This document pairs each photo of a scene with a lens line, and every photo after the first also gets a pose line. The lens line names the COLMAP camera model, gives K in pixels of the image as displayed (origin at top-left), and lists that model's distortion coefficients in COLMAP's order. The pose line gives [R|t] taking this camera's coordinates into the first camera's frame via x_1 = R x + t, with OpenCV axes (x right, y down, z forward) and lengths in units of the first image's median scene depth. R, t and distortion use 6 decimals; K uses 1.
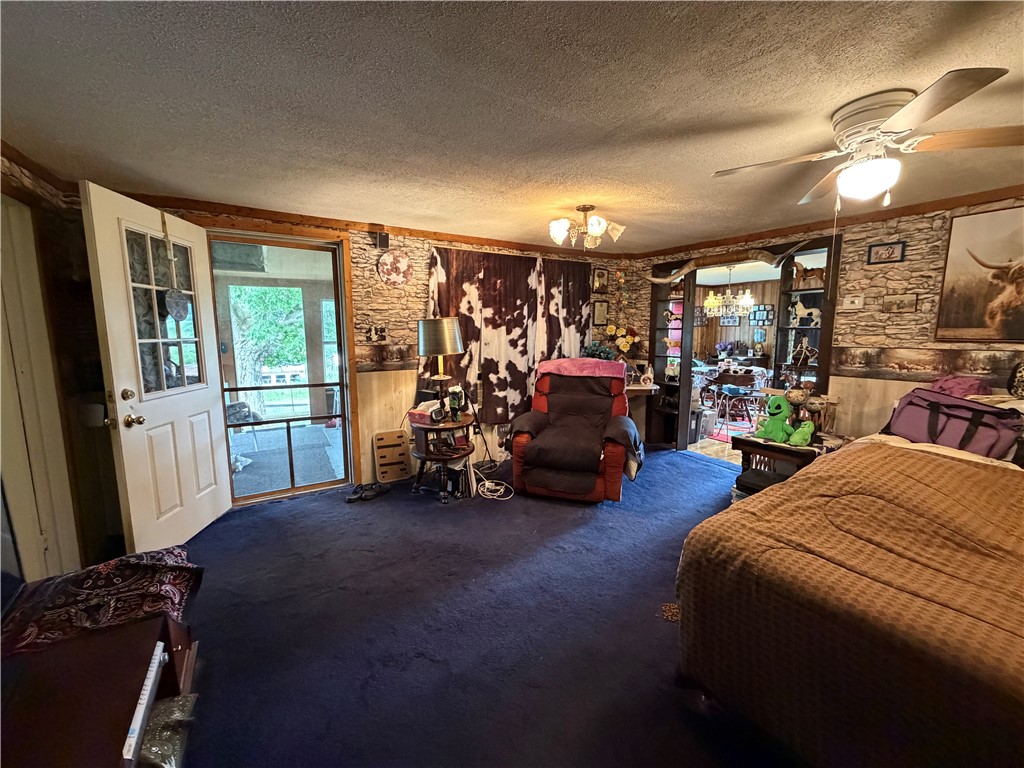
lens RADIAL K [[411.3, 0, 514.4], [0, 411.3, 382.3], [0, 0, 1]] dist [0.017799, 0.000600]
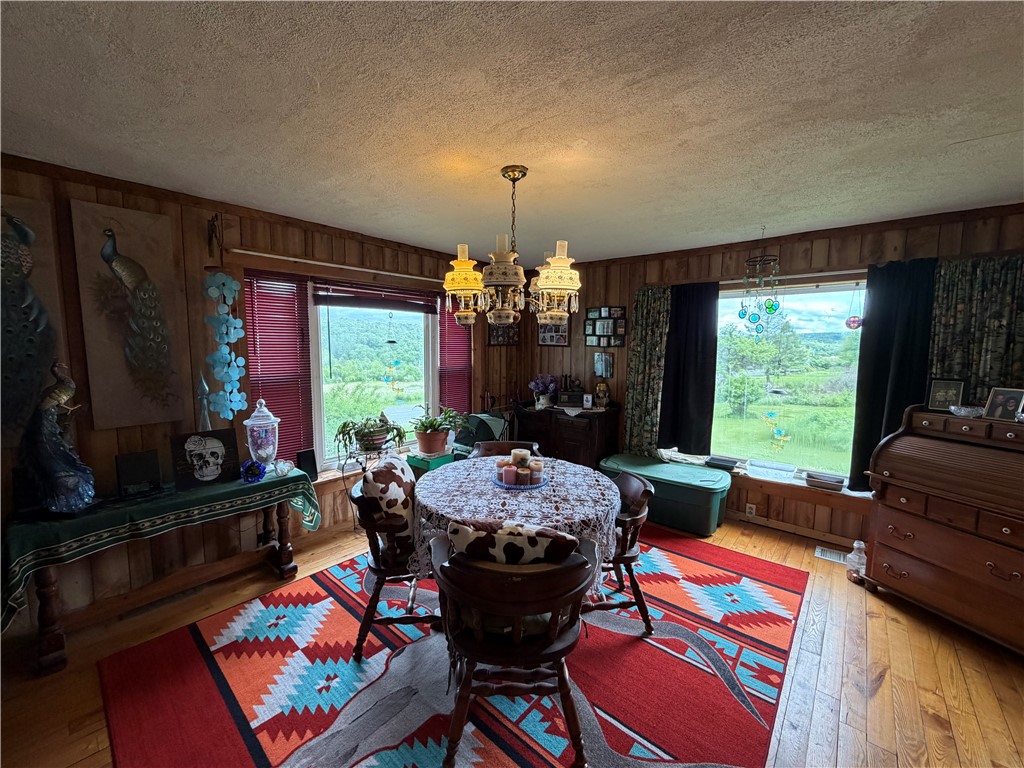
lens RADIAL K [[411.3, 0, 509.2], [0, 411.3, 384.3], [0, 0, 1]] dist [0.017799, 0.000600]
pose [[0.952026, -0.017442, 0.305520, 0.322946], [0.025052, 0.999465, -0.021007, -0.081992], [-0.304990, 0.027653, 0.951954, 0.545865]]
